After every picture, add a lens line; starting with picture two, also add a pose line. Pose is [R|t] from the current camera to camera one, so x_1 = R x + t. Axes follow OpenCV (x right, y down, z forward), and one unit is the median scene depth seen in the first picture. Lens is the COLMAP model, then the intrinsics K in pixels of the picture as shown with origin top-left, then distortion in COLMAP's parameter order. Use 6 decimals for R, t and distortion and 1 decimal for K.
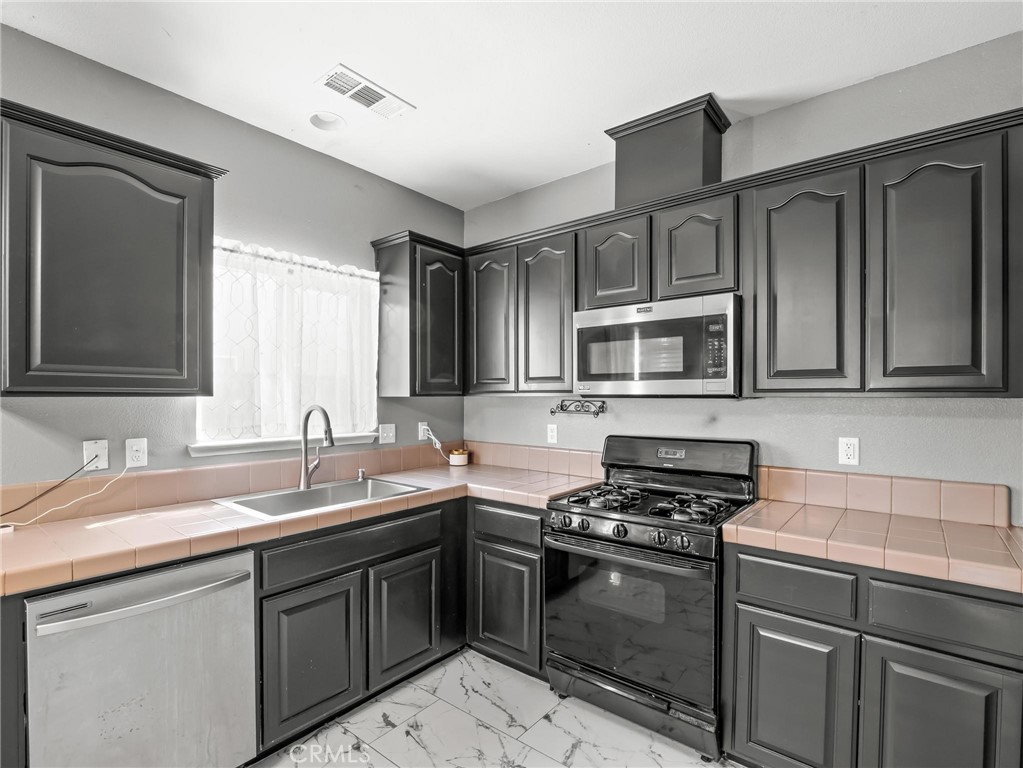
lens RADIAL K [[494.9, 0, 513.5], [0, 494.9, 400.1], [0, 0, 1]] dist [-0.017698, -0.000190]
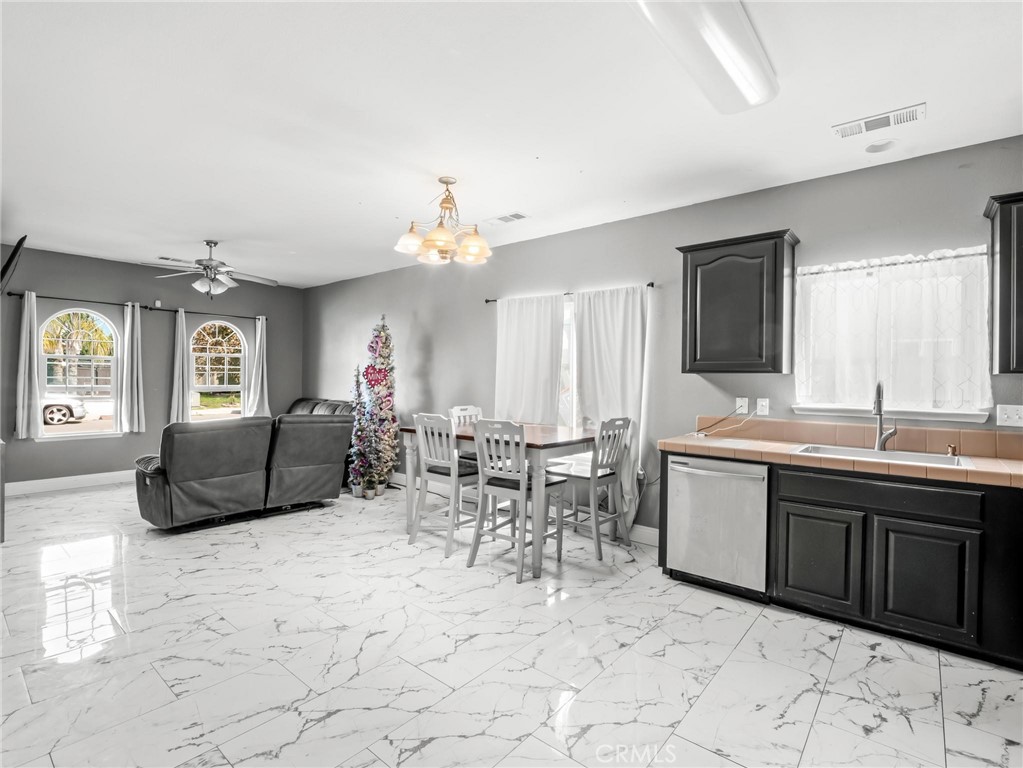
lens RADIAL K [[495.3, 0, 509.6], [0, 495.3, 380.3], [0, 0, 1]] dist [-0.017179, -0.001590]
pose [[-0.013643, -0.000999, -0.999906, 0.940072], [-0.017495, 0.999847, -0.000760, 0.030251], [0.999754, 0.017483, -0.013658, 0.126743]]
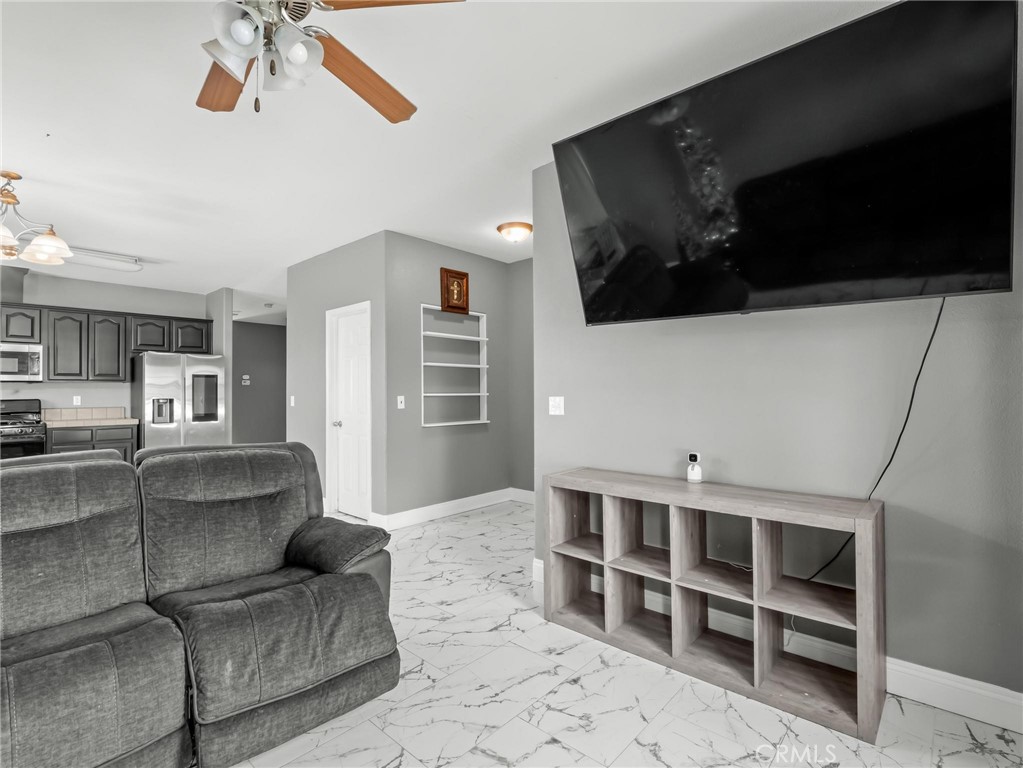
lens RADIAL K [[495.3, 0, 509.6], [0, 495.3, 380.3], [0, 0, 1]] dist [-0.017179, -0.001590]
pose [[0.053232, 0.018826, 0.998405, -2.078781], [0.014009, 0.999710, -0.019597, 0.073329], [-0.998484, 0.015029, 0.052953, -1.733460]]
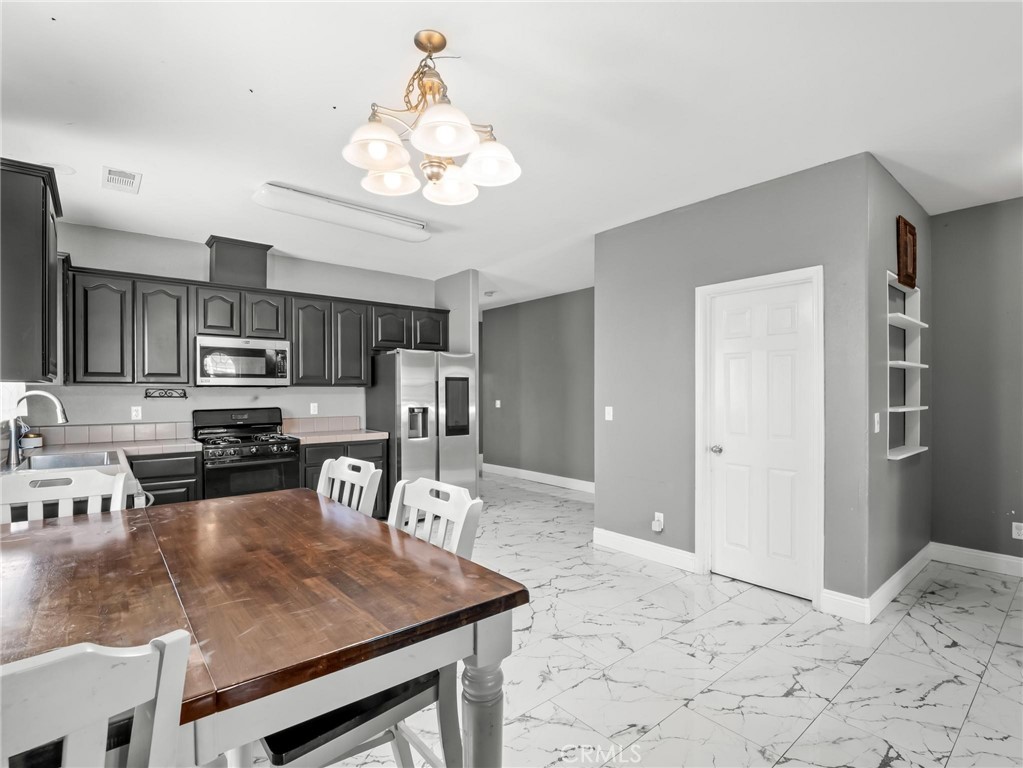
lens RADIAL K [[497.1, 0, 503.2], [0, 497.1, 392.9], [0, 0, 1]] dist [-0.017906, -0.000021]
pose [[0.196997, -0.007595, 0.980375, -1.517724], [0.010370, 0.999930, 0.005663, 0.019749], [-0.980349, 0.009051, 0.197062, -0.409759]]
